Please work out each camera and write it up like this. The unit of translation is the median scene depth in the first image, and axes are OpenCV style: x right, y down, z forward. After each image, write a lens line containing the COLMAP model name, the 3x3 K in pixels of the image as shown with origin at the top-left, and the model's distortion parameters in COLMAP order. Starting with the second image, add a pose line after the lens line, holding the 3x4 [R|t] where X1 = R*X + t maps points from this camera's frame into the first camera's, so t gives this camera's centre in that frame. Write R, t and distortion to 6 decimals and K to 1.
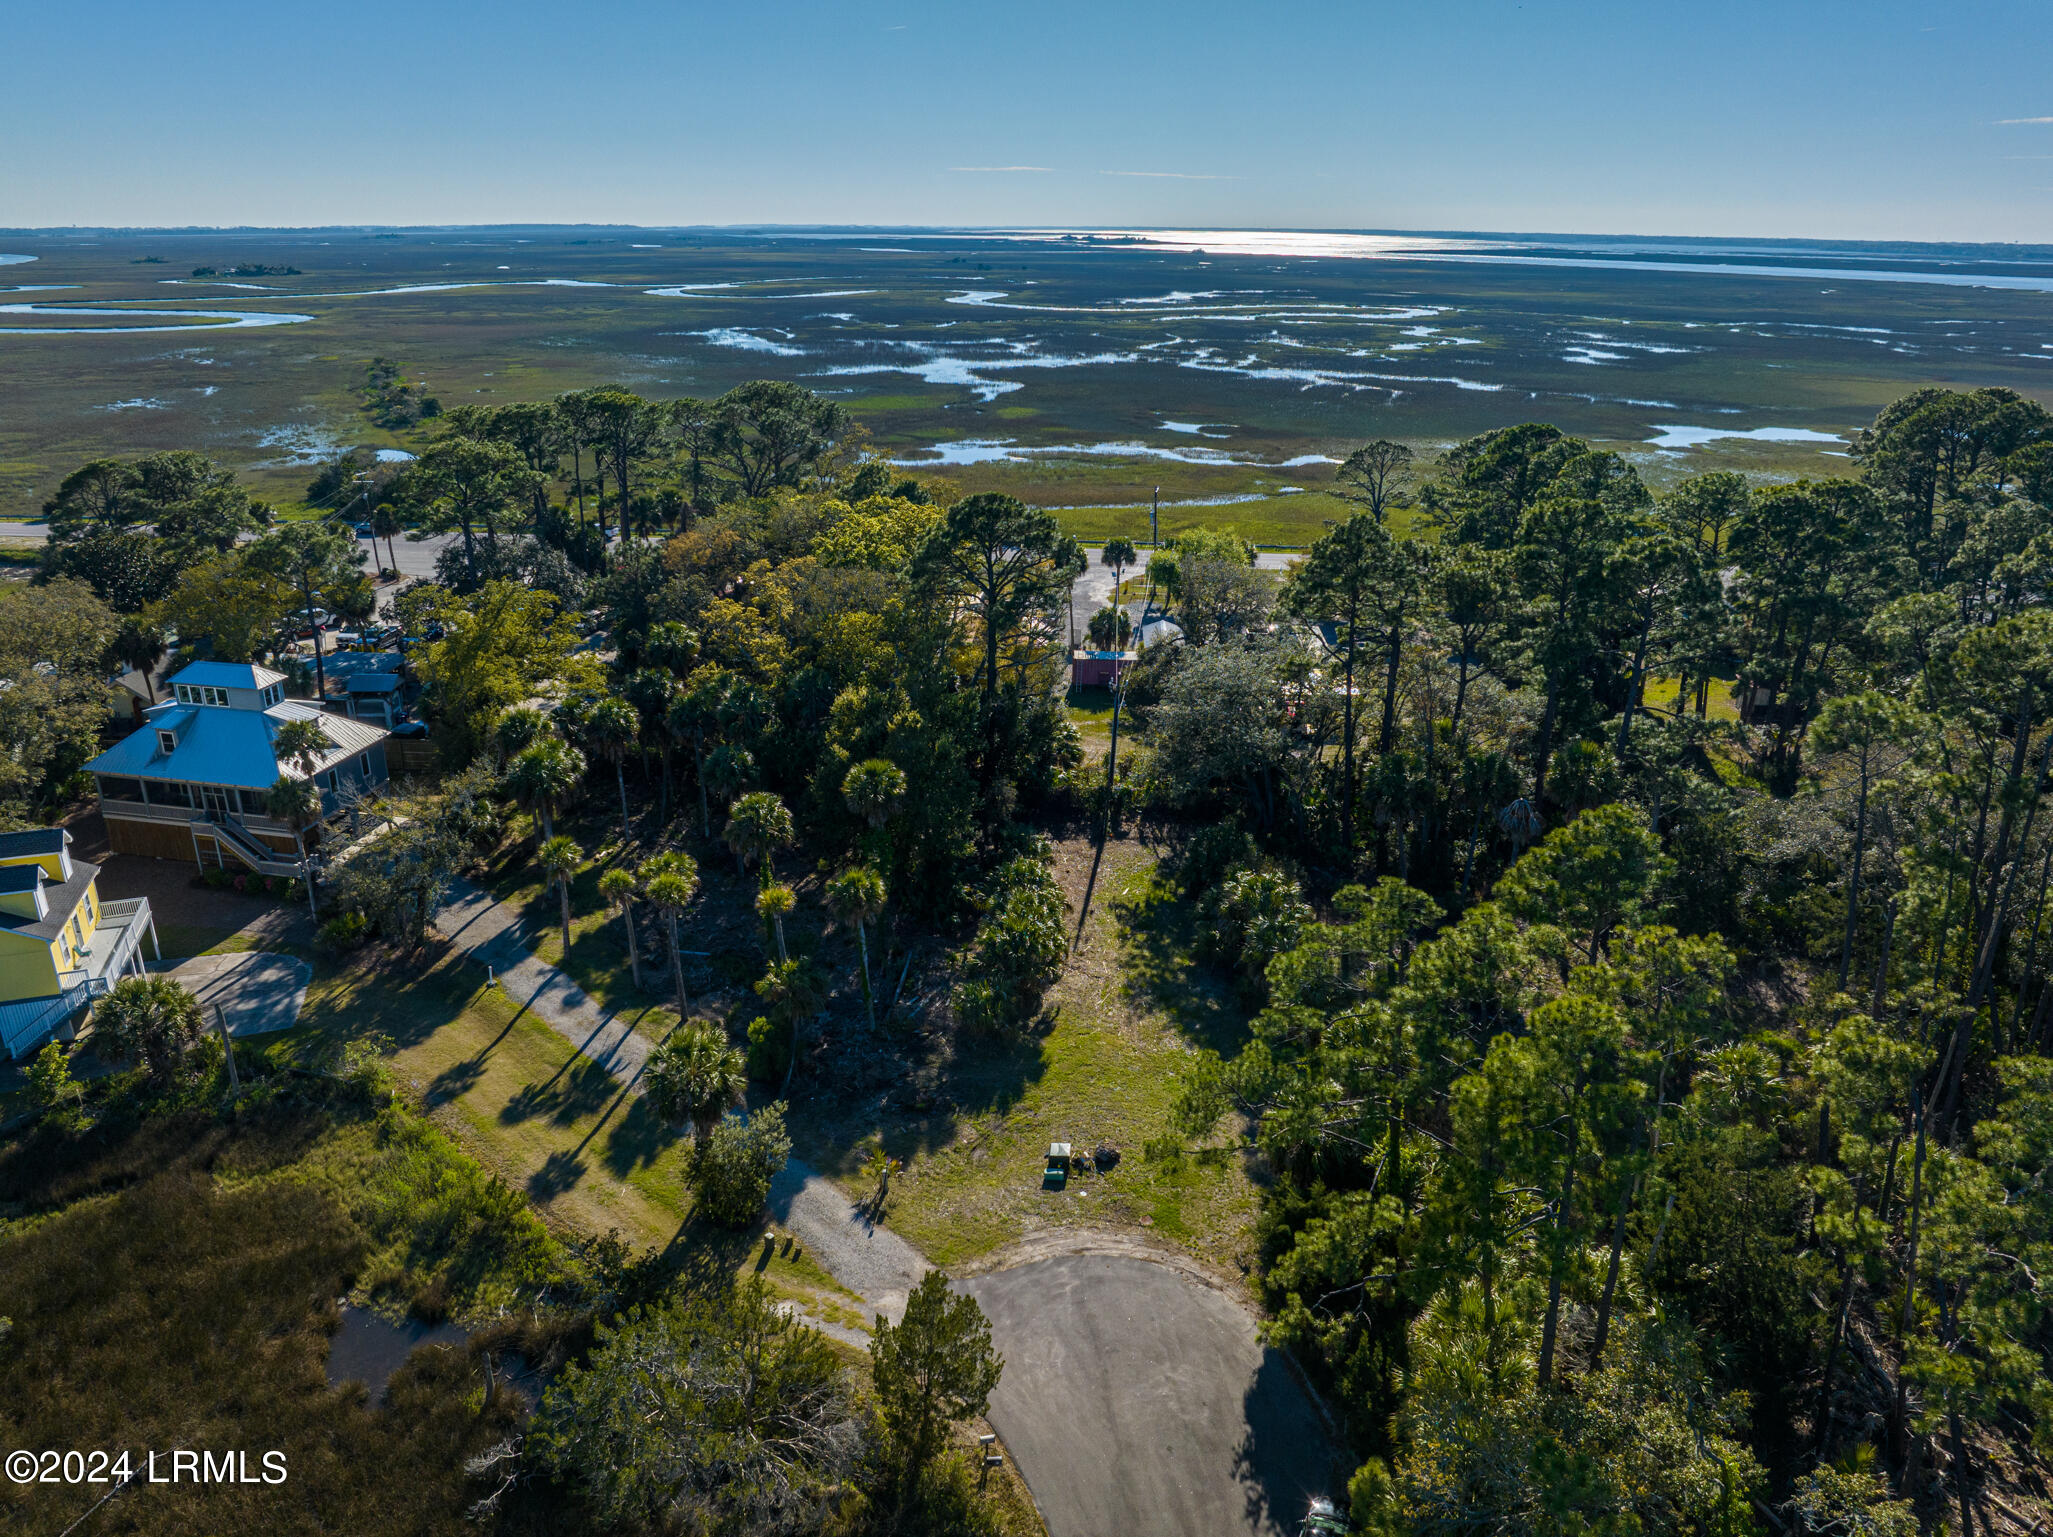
lens RADIAL K [[1462.5, 0, 1035.1], [0, 1462.5, 772.1], [0, 0, 1]] dist [-0.038875, 0.002865]
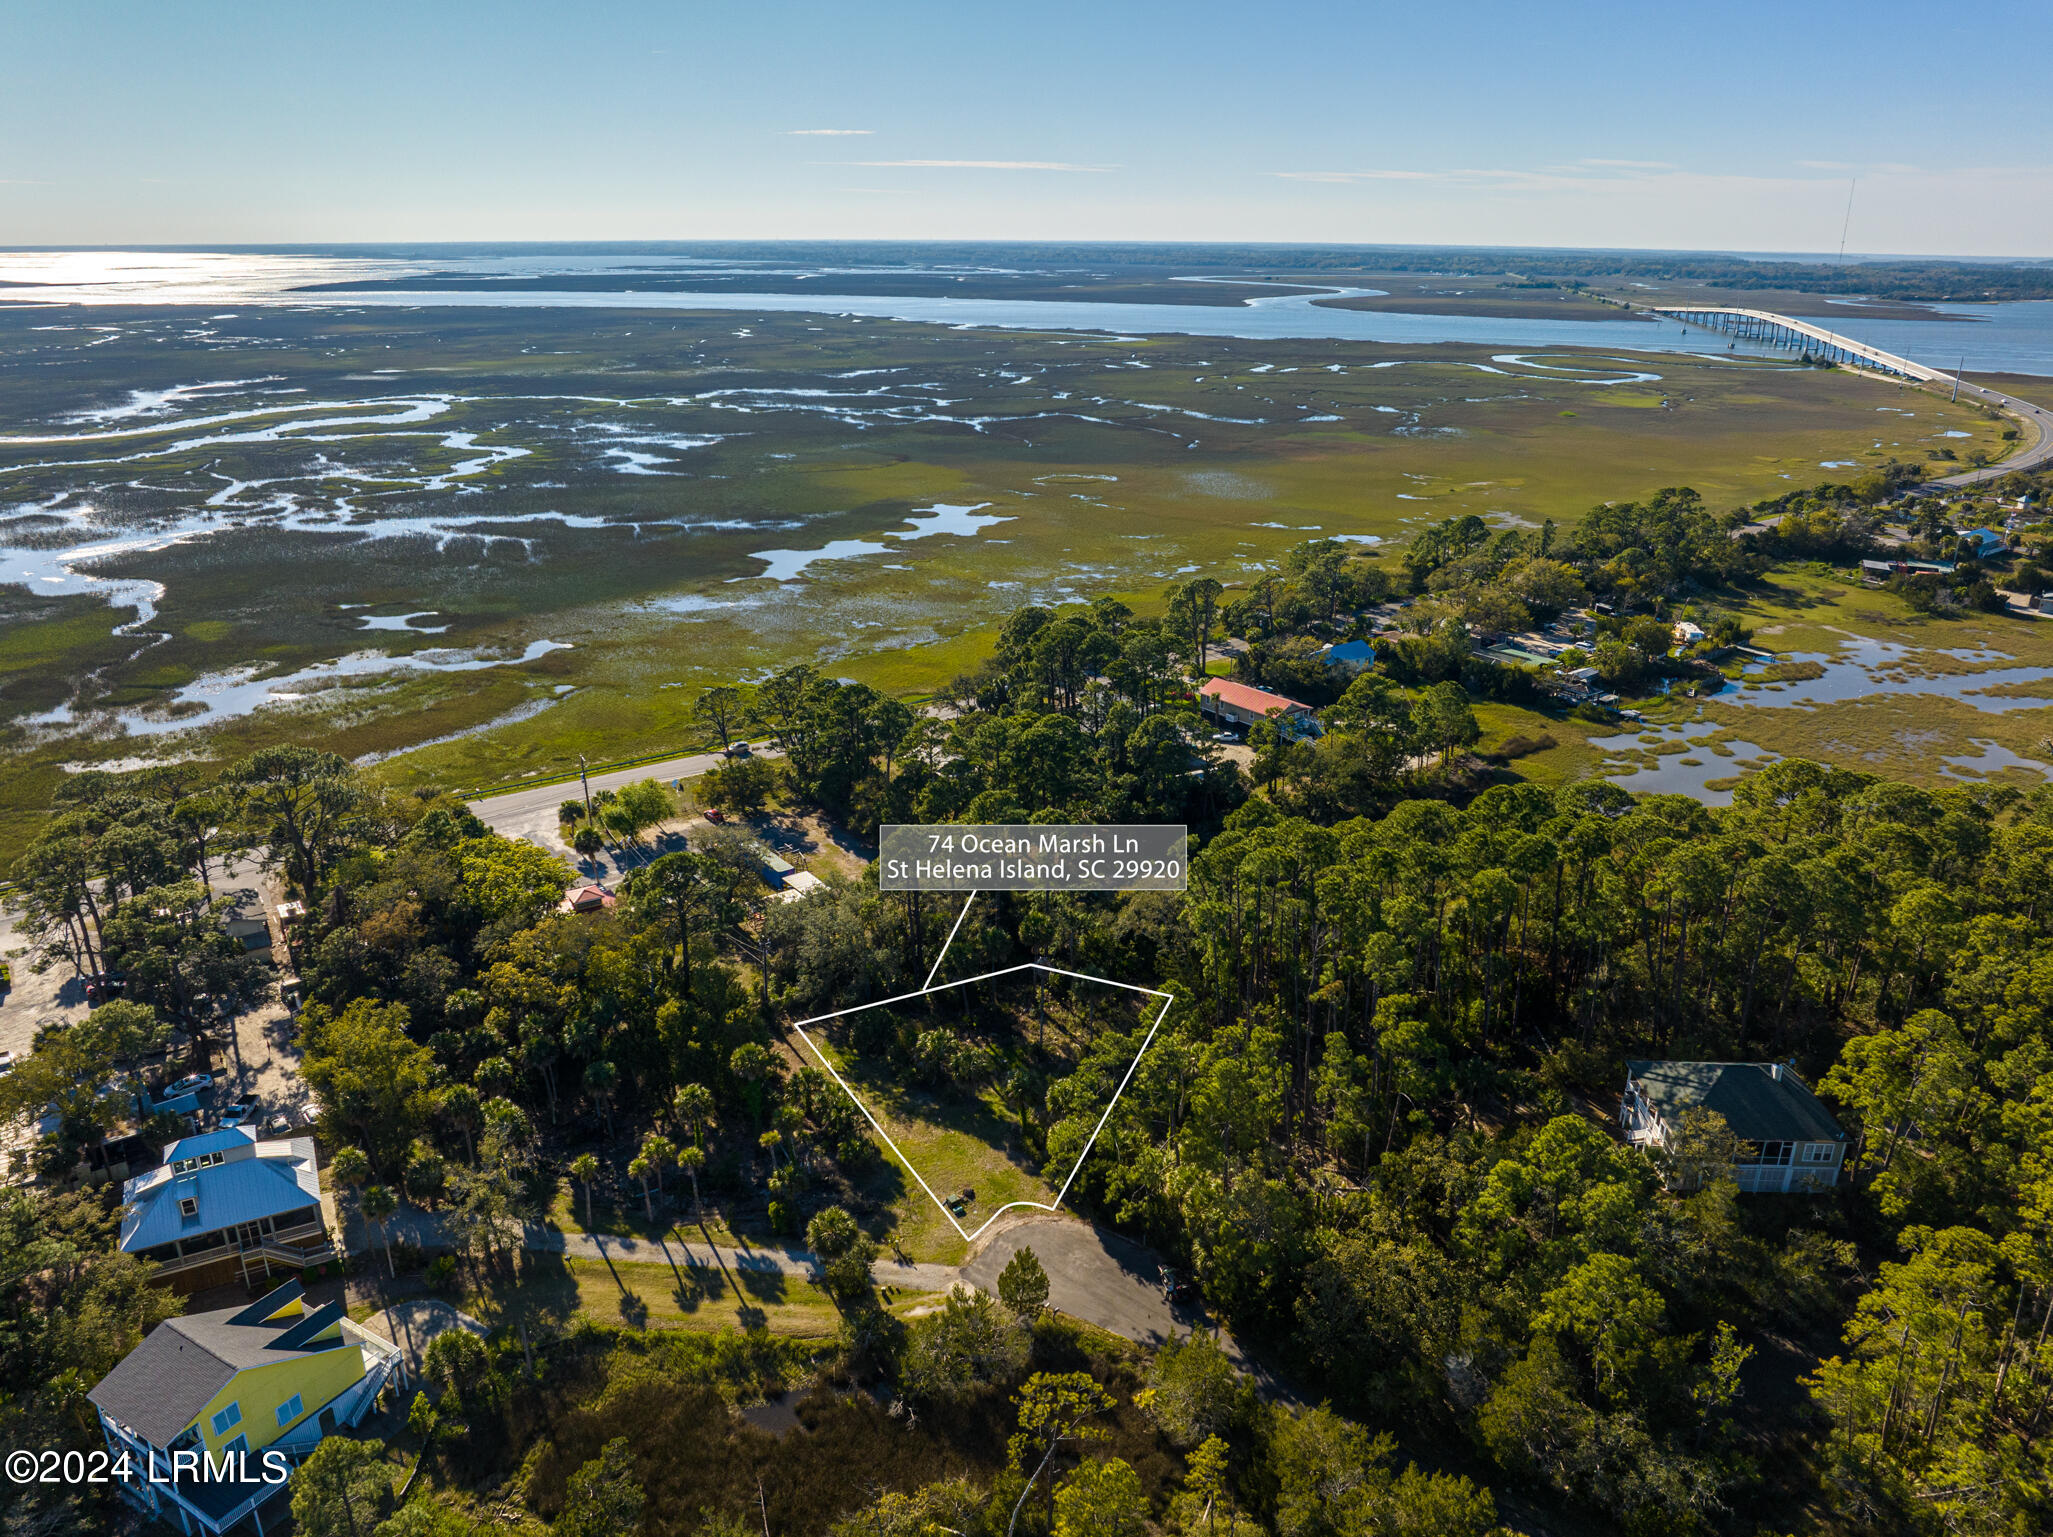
lens RADIAL K [[1462.5, 0, 1035.1], [0, 1462.5, 772.1], [0, 0, 1]] dist [-0.038875, 0.002865]
pose [[0.764811, -0.230747, 0.601515, -0.835515], [0.231033, 0.969793, 0.078269, -0.389487], [-0.601406, 0.079109, 0.795018, -0.643588]]
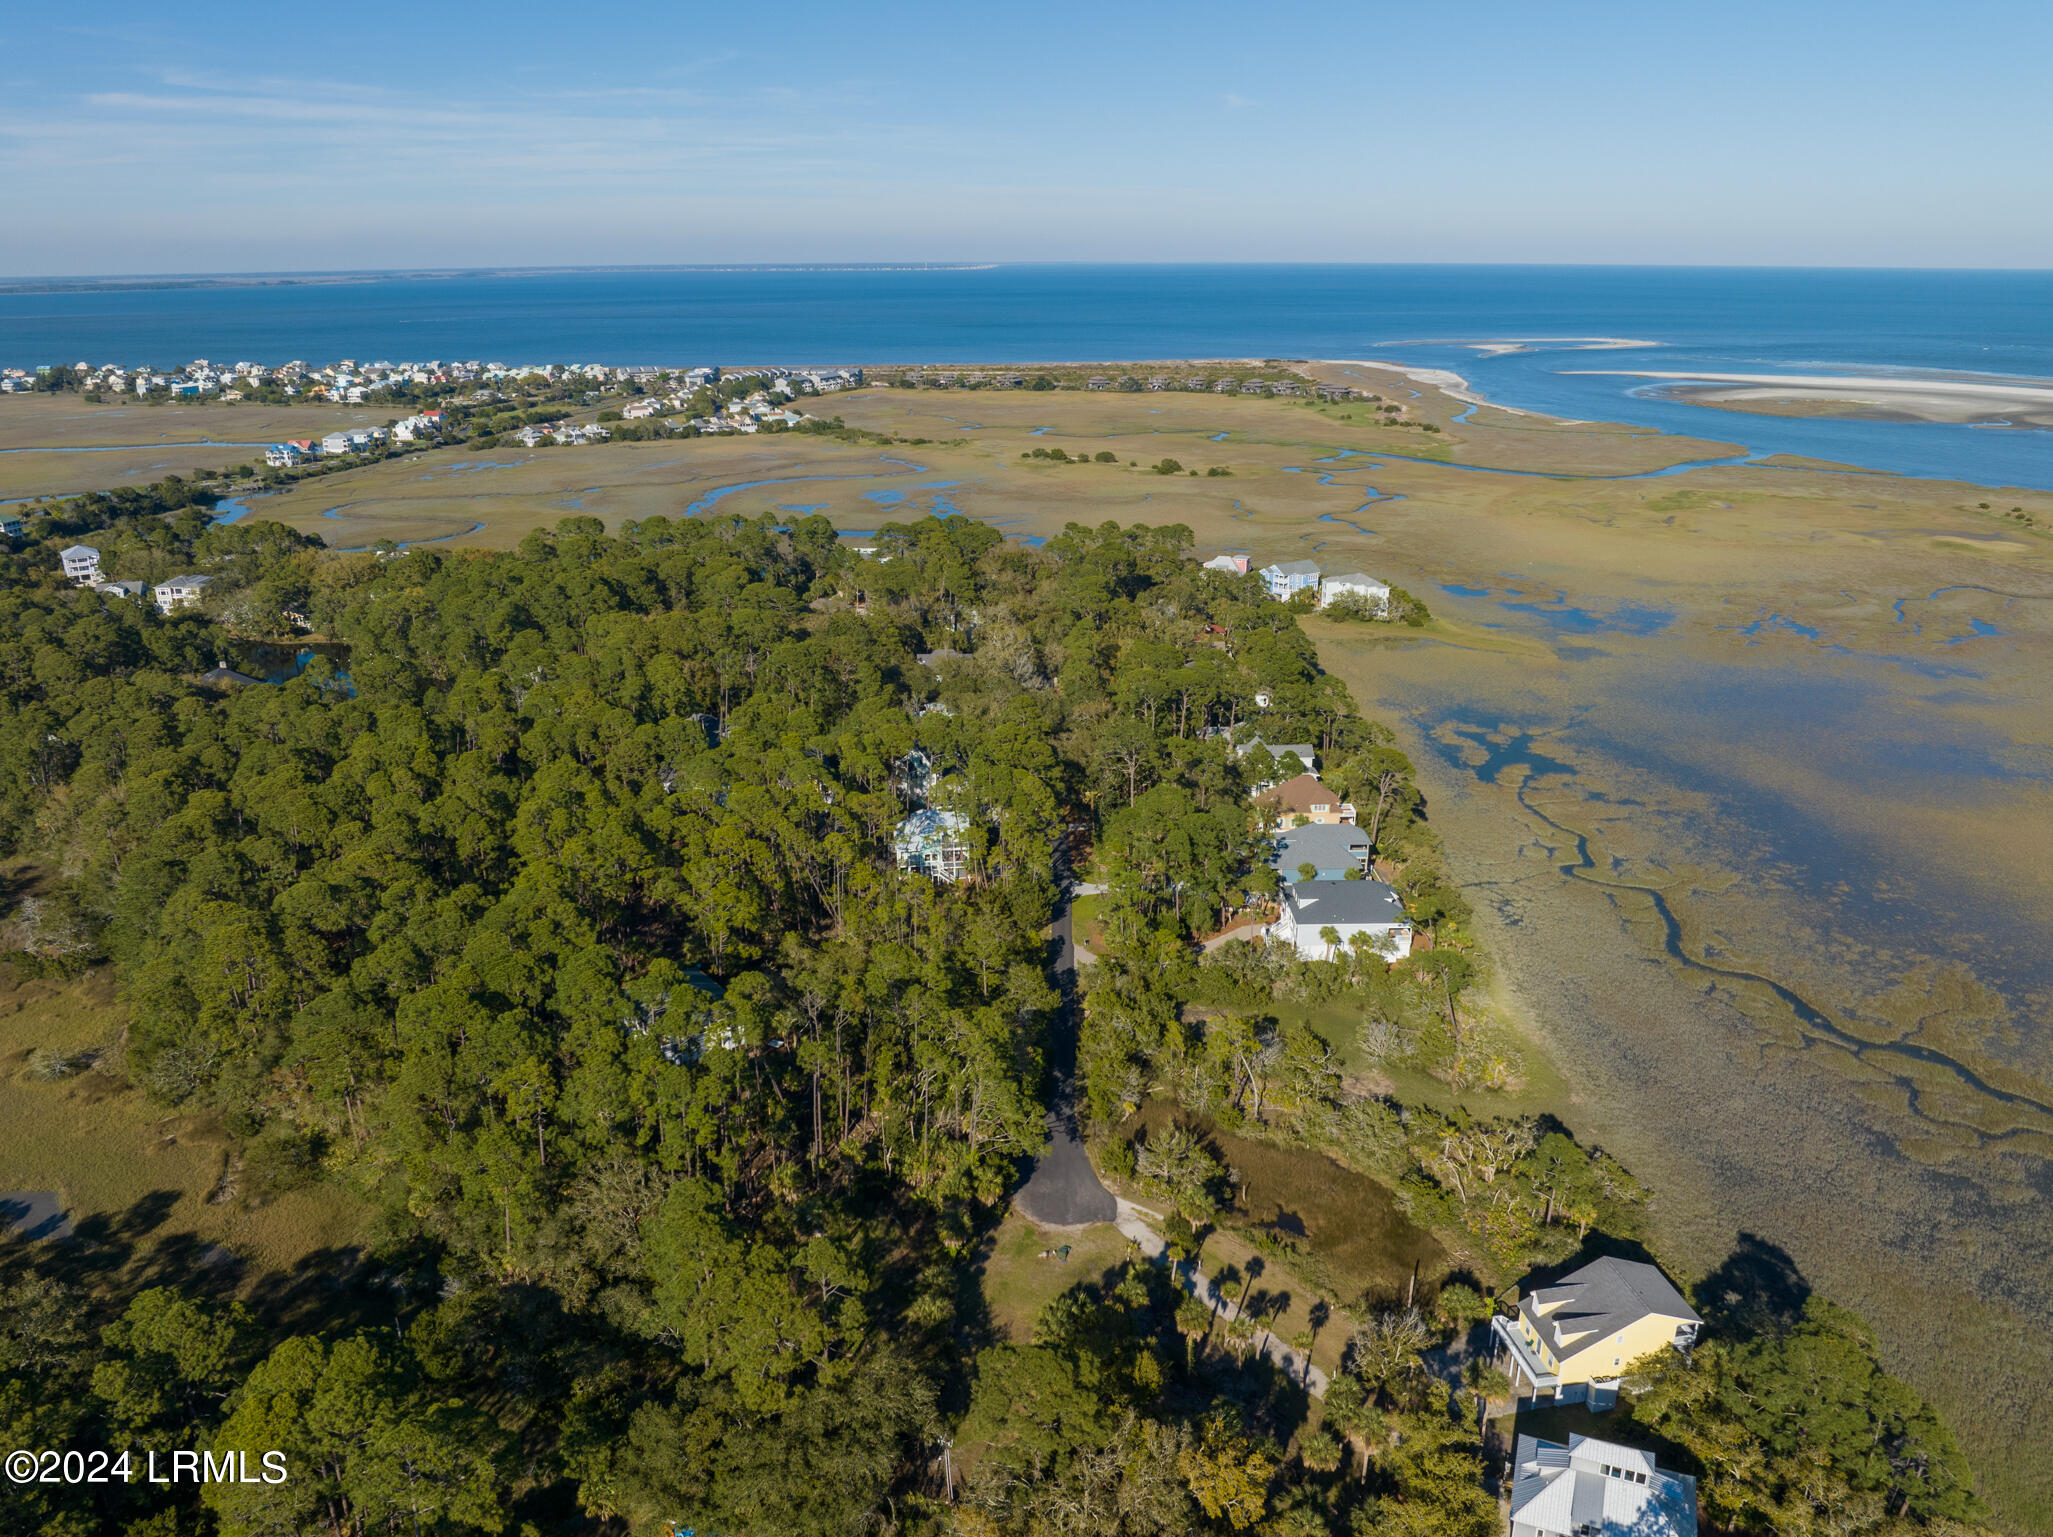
lens RADIAL K [[1462.5, 0, 1035.1], [0, 1462.5, 772.1], [0, 0, 1]] dist [-0.038875, 0.002865]
pose [[-0.985325, -0.052542, 0.162399, -0.259561], [0.063874, 0.768809, 0.636281, -1.709953], [-0.158285, 0.637316, -0.754171, 2.012684]]
